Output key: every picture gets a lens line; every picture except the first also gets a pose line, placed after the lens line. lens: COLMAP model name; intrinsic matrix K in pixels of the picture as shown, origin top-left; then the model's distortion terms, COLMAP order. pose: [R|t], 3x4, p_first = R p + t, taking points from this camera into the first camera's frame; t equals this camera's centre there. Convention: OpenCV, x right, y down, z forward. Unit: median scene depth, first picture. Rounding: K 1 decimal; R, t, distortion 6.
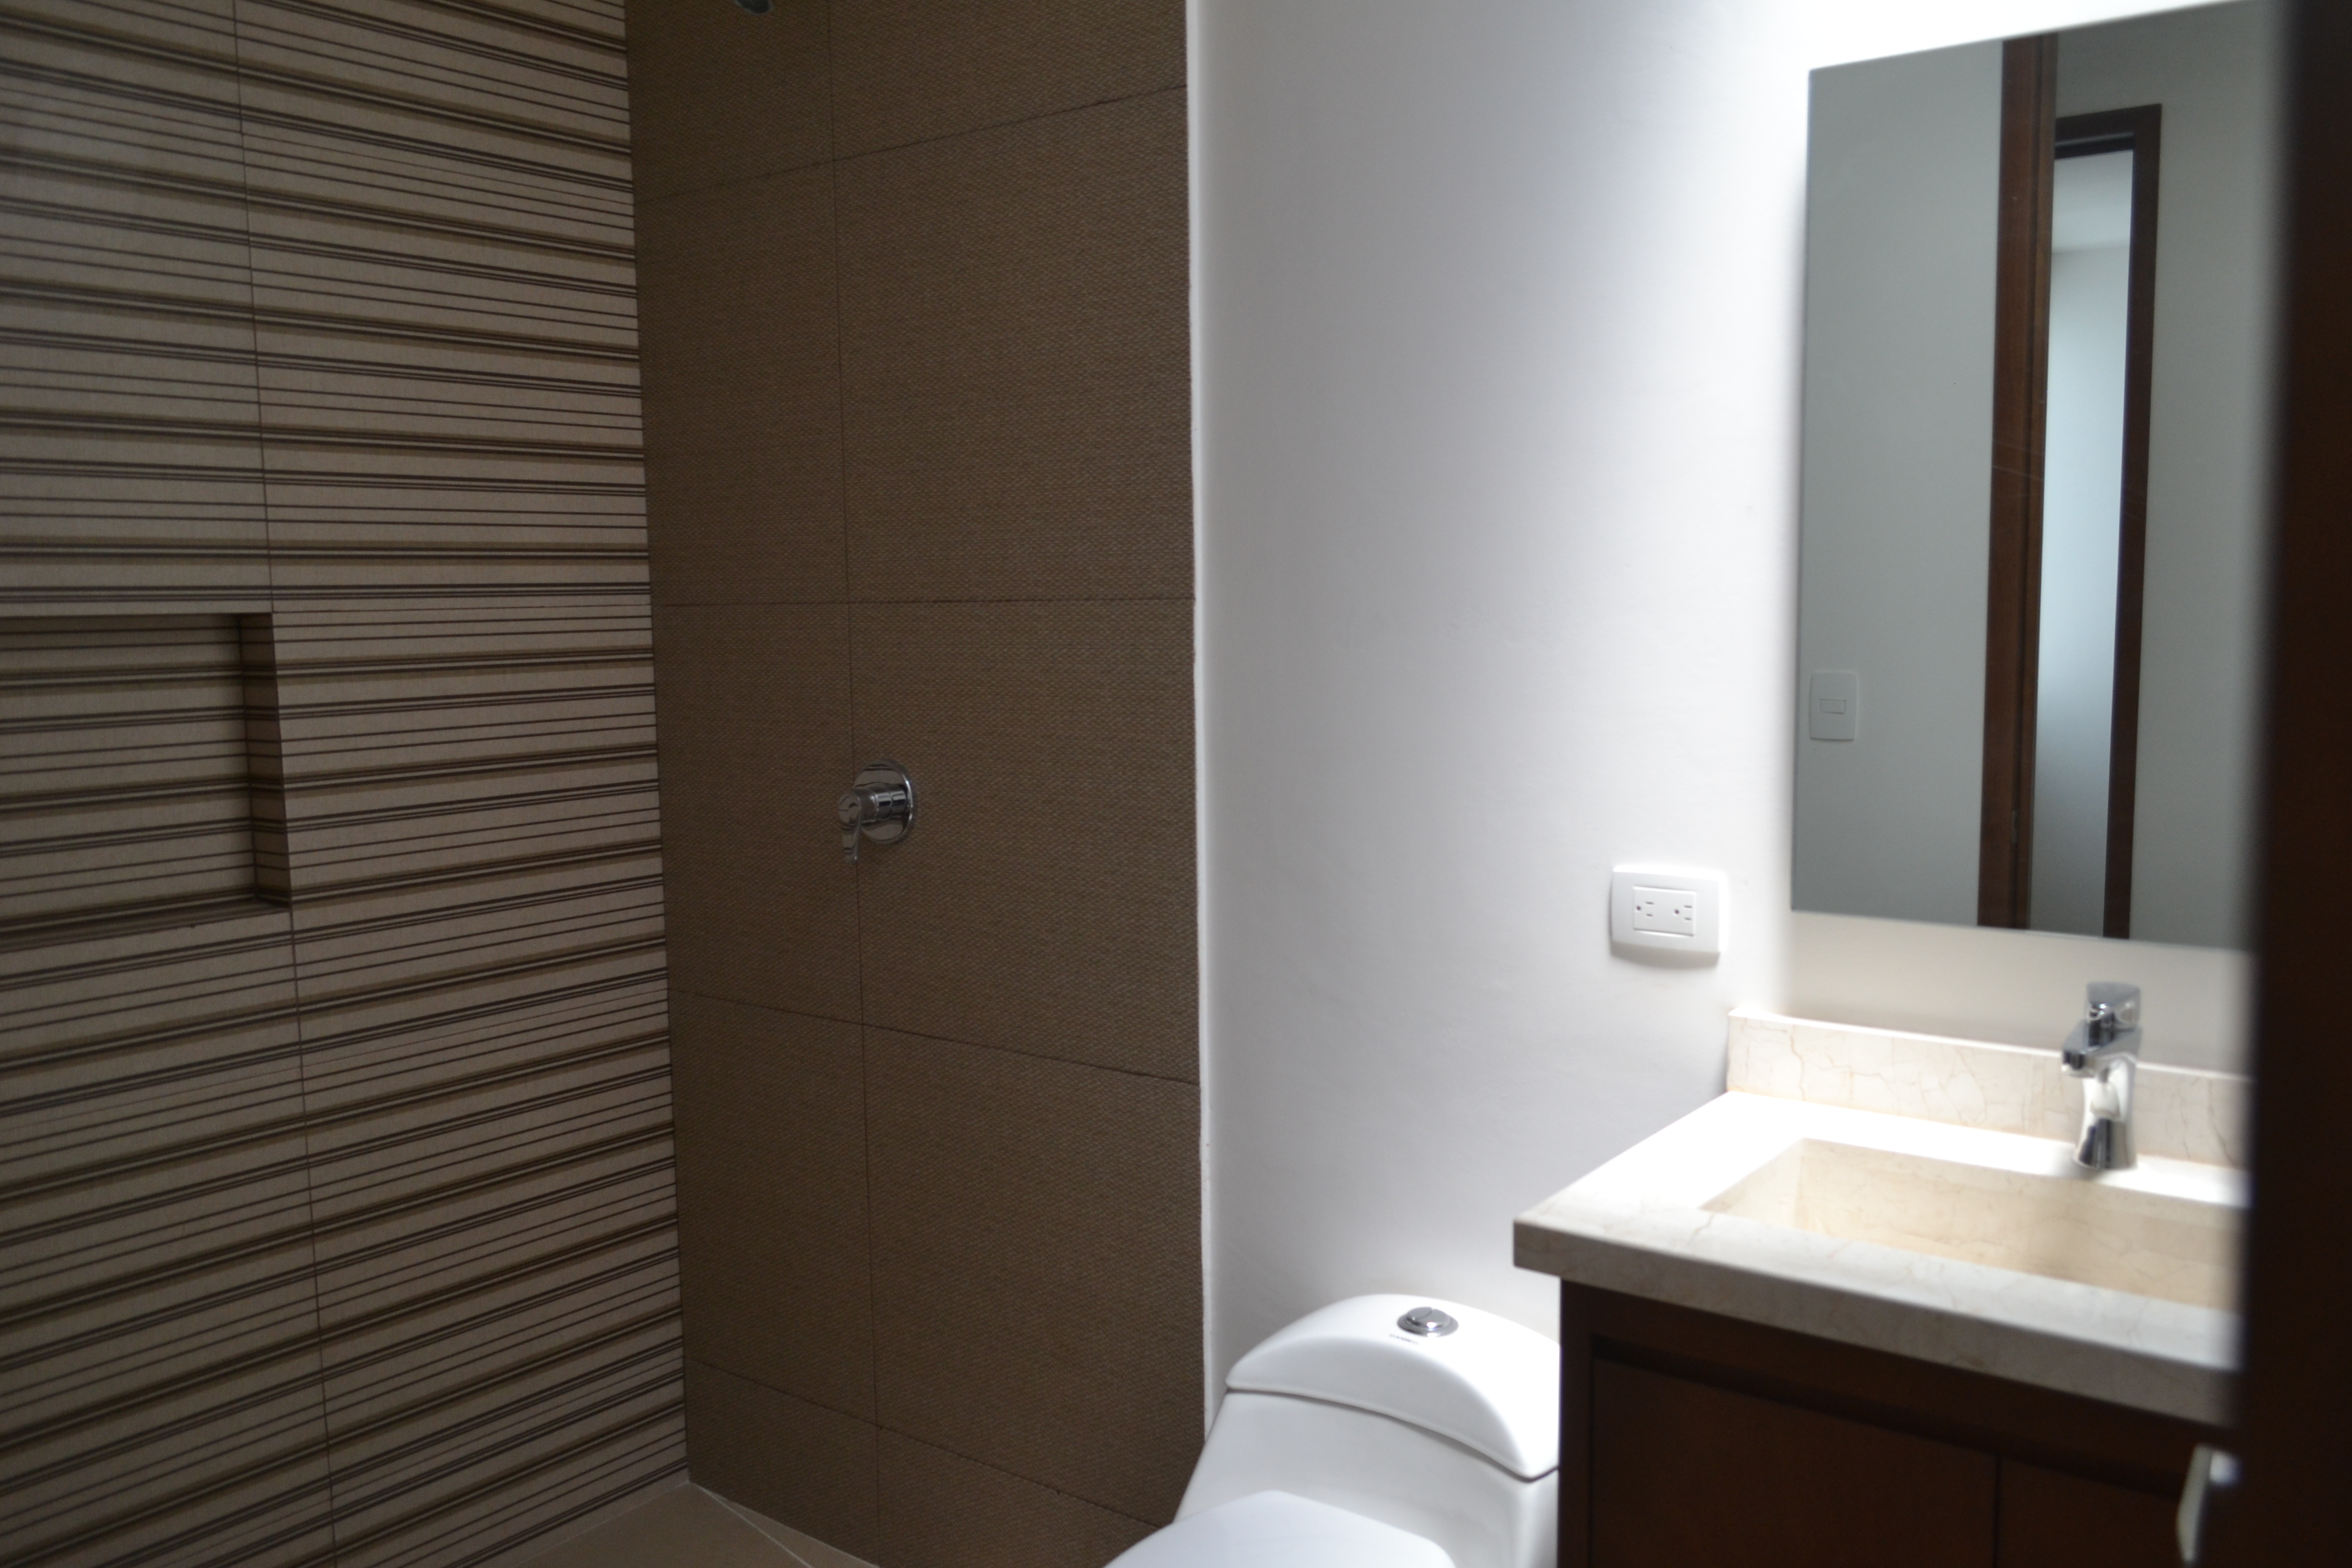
lens RADIAL K [[1861.4, 0, 1189.2], [0, 1861.4, 791.6], [0, 0, 1]] dist [-0.010765, 0.004559]
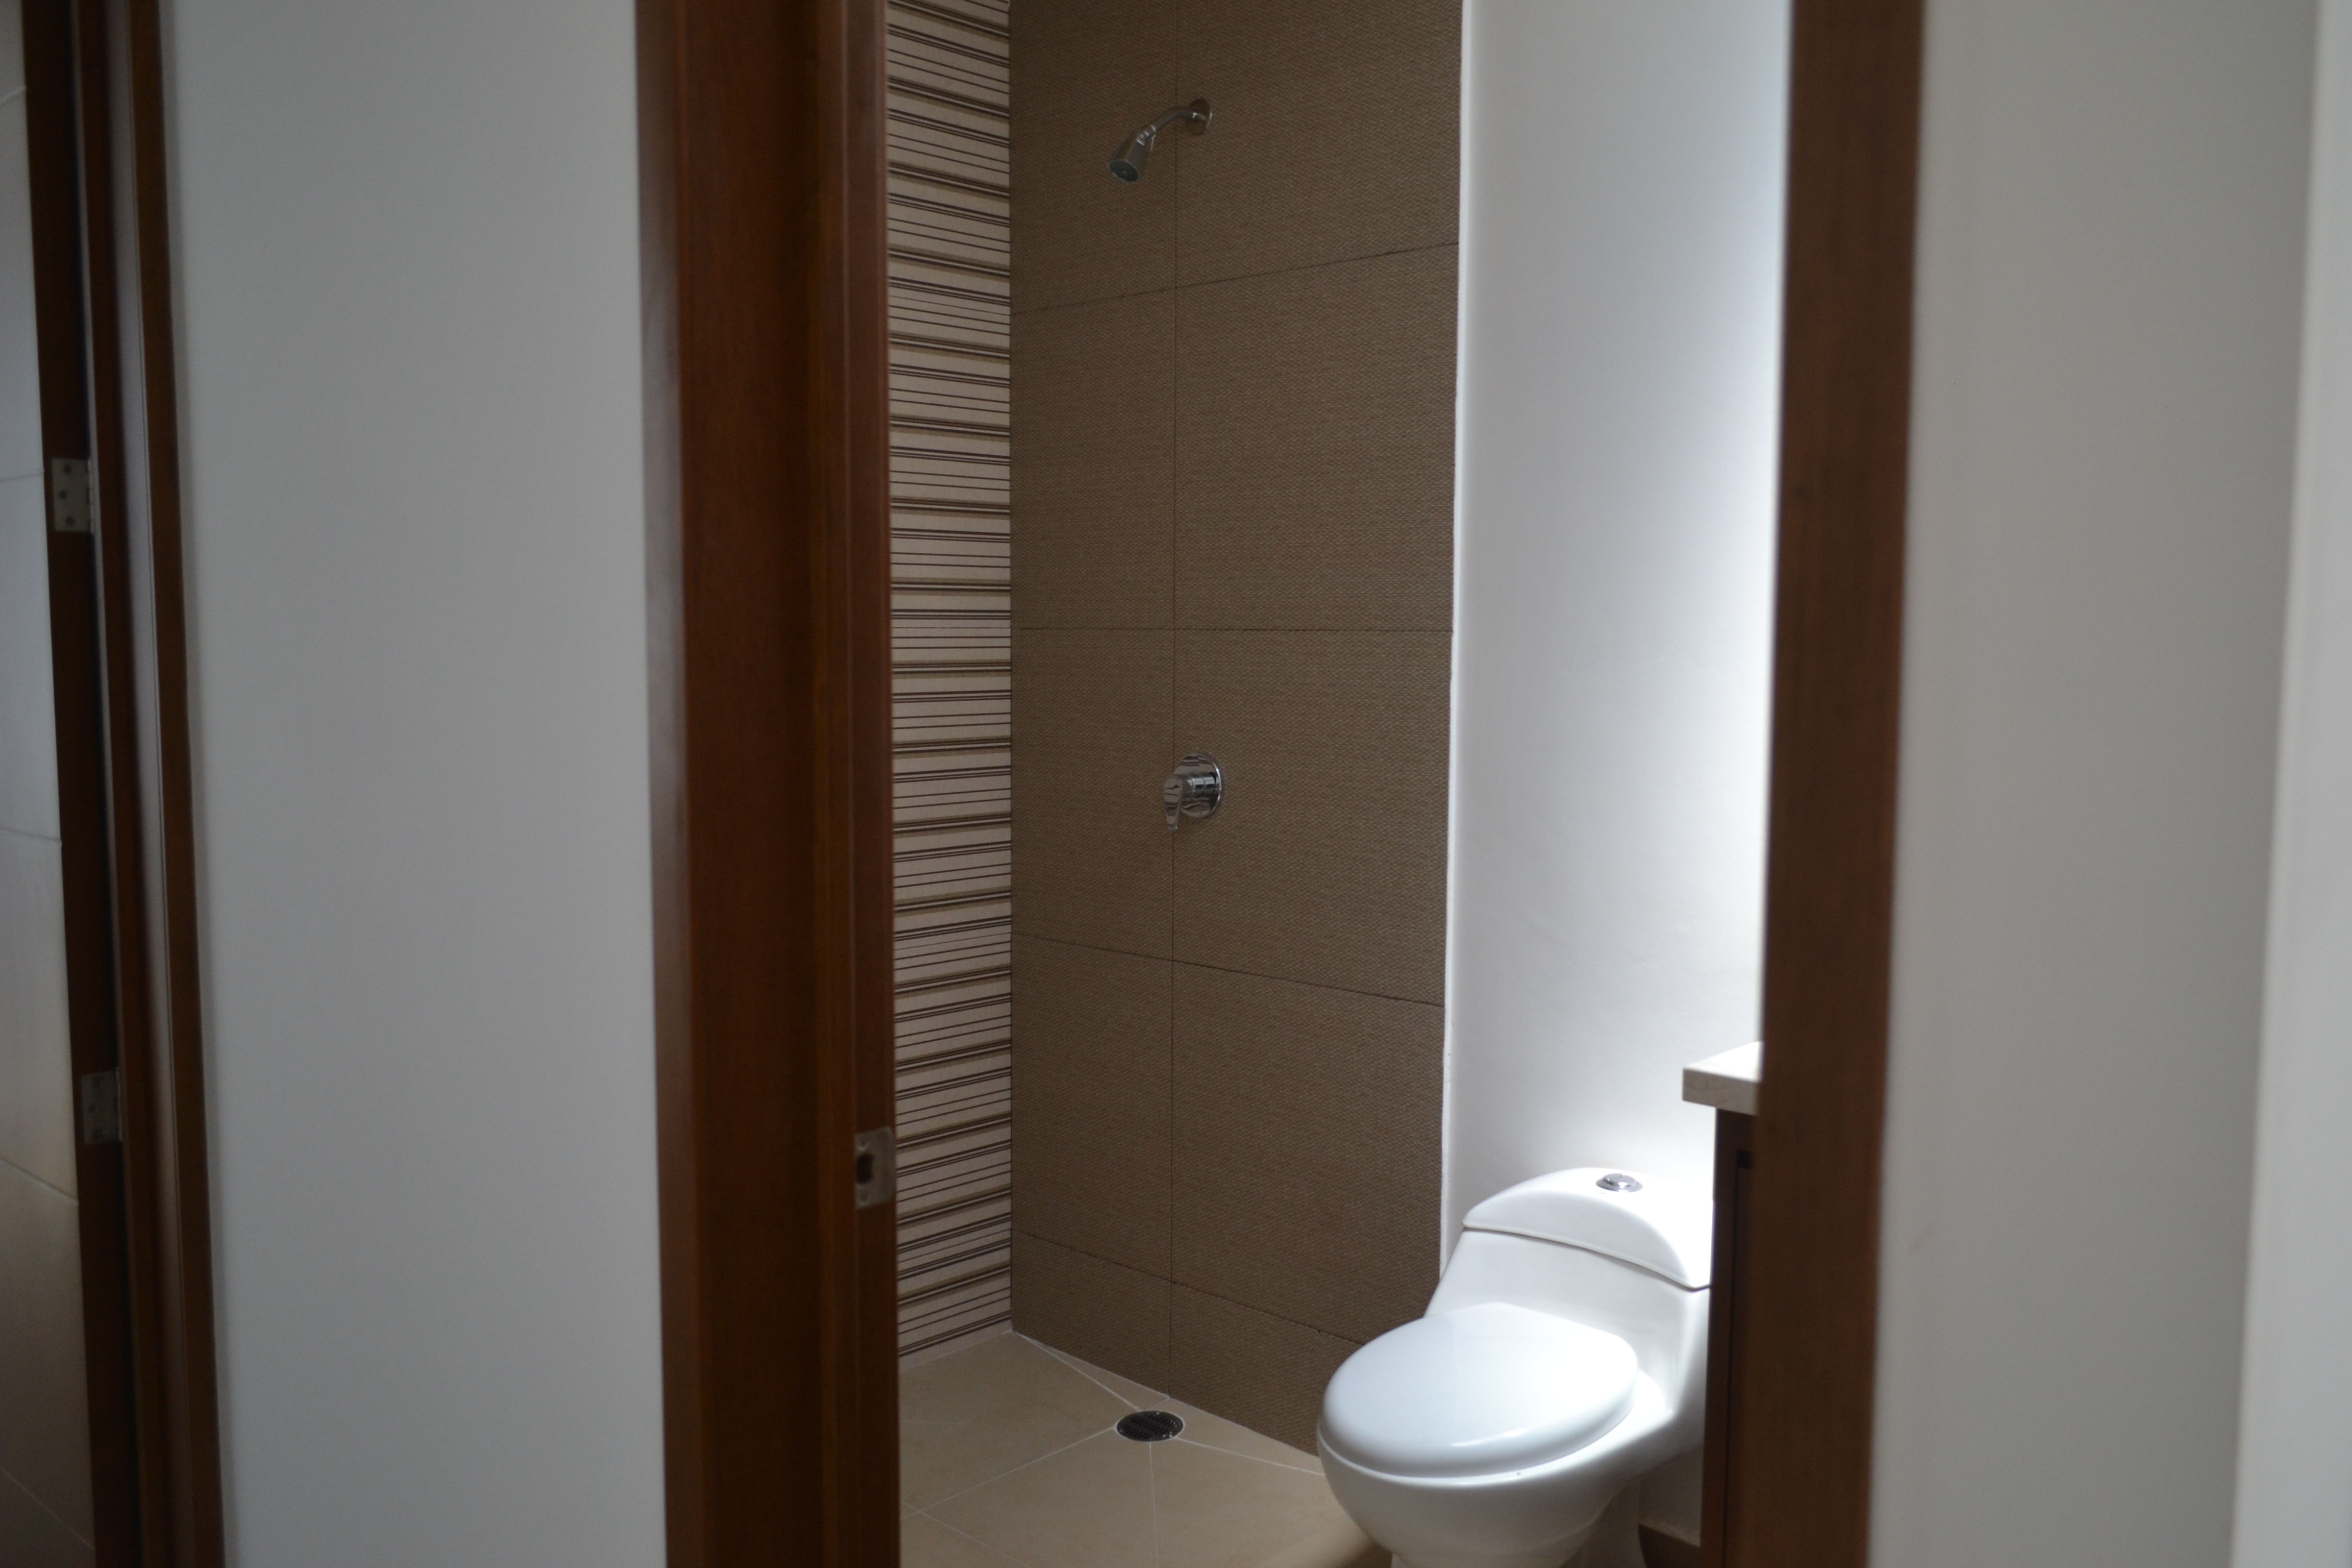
lens RADIAL K [[1861.4, 0, 1189.2], [0, 1861.4, 791.6], [0, 0, 1]] dist [-0.010765, 0.004559]
pose [[0.994031, 0.029000, -0.105178, -0.032563], [-0.030822, 0.999401, -0.015741, 0.028181], [0.104658, 0.018888, 0.994329, -0.255227]]
